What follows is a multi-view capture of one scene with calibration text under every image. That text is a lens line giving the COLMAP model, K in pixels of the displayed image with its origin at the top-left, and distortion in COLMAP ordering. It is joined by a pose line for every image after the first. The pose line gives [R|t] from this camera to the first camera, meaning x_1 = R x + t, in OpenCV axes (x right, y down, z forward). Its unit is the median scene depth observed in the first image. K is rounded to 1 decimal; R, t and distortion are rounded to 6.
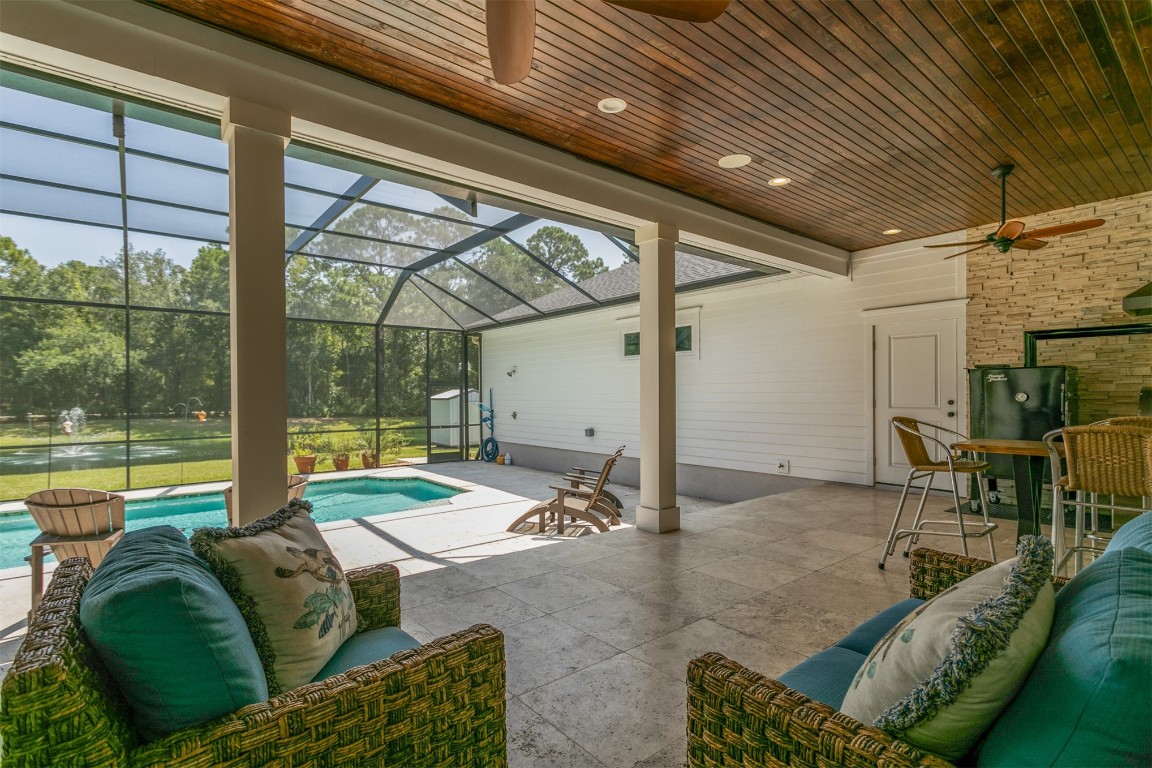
lens RADIAL K [[550.2, 0, 575.3], [0, 550.2, 396.6], [0, 0, 1]] dist [0.002944, 0.000452]
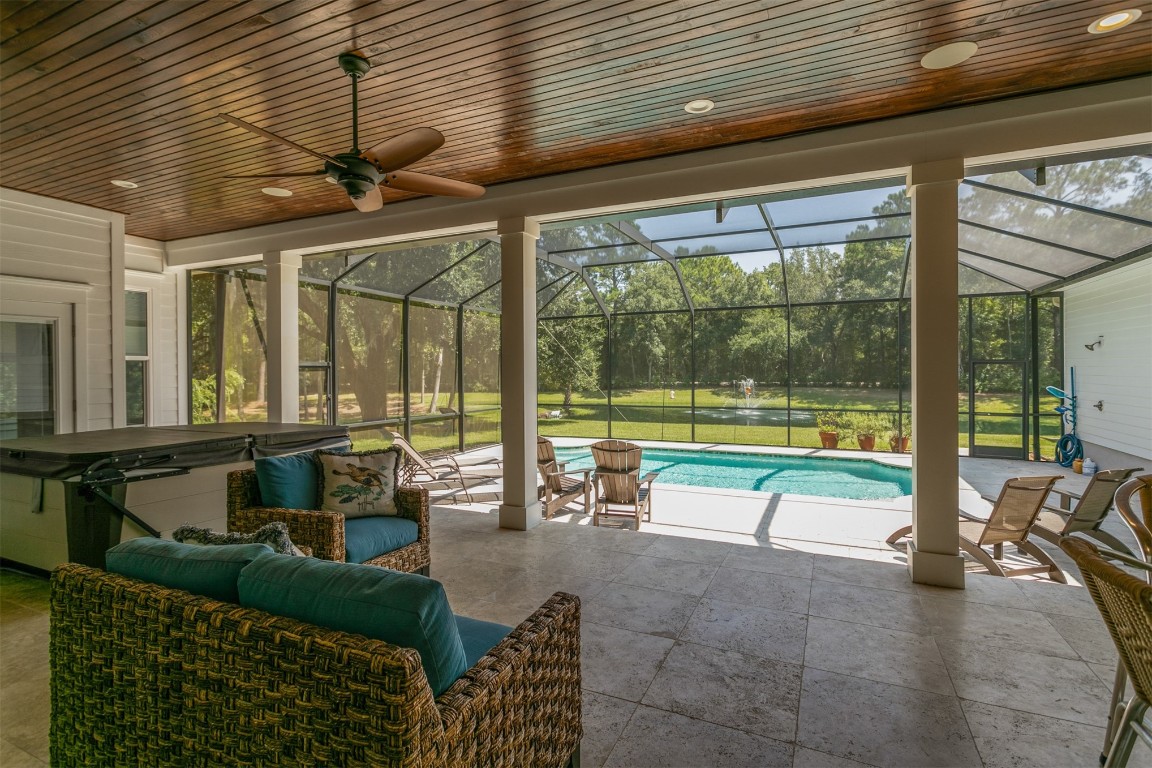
lens RADIAL K [[549.6, 0, 574.8], [0, 549.6, 361.8], [0, 0, 1]] dist [0.002330, 0.000894]
pose [[0.439057, -0.007558, -0.898427, 0.500580], [-0.000692, 0.999961, -0.008750, -0.033730], [0.898459, 0.004463, 0.439035, 0.210233]]
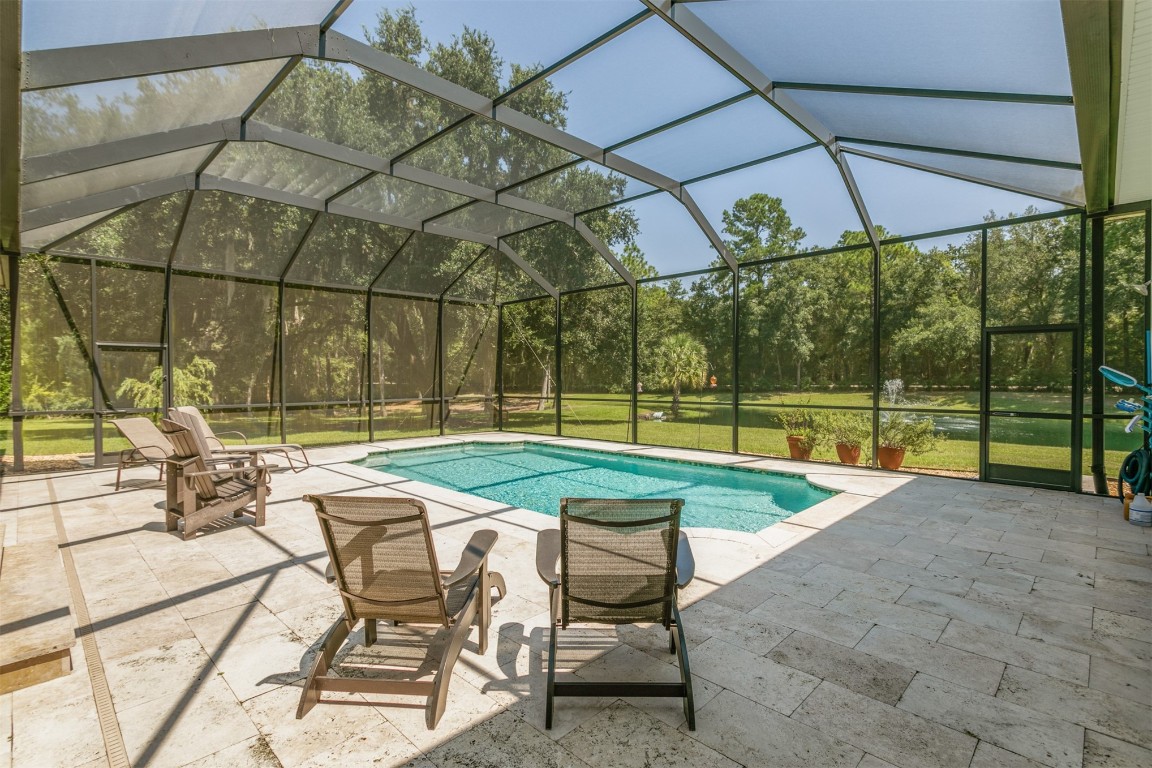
lens RADIAL K [[542.4, 0, 576.0], [0, 542.4, 384.0], [0, 0, 1]] dist [0.000955, 0.000156]
pose [[0.114844, 0.021210, -0.993157, 0.463889], [0.002399, 0.999763, 0.021628, 0.037353], [0.993381, -0.004866, 0.114766, 1.250755]]
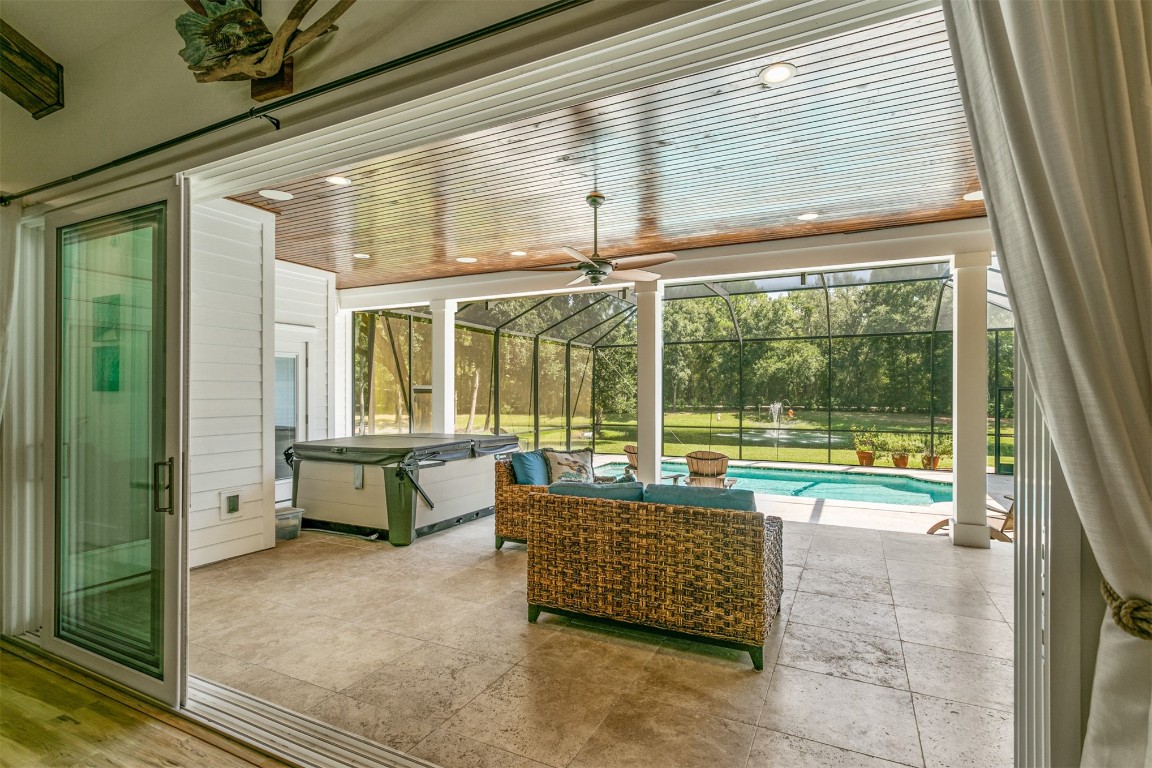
lens RADIAL K [[554.9, 0, 576.0], [0, 554.9, 384.0], [0, 0, 1]] dist [0.001510, 0.000397]
pose [[0.416105, -0.005606, -0.909299, 0.667352], [-0.006971, 0.999932, -0.009355, -0.038475], [0.909290, 0.010231, 0.416038, -0.095659]]
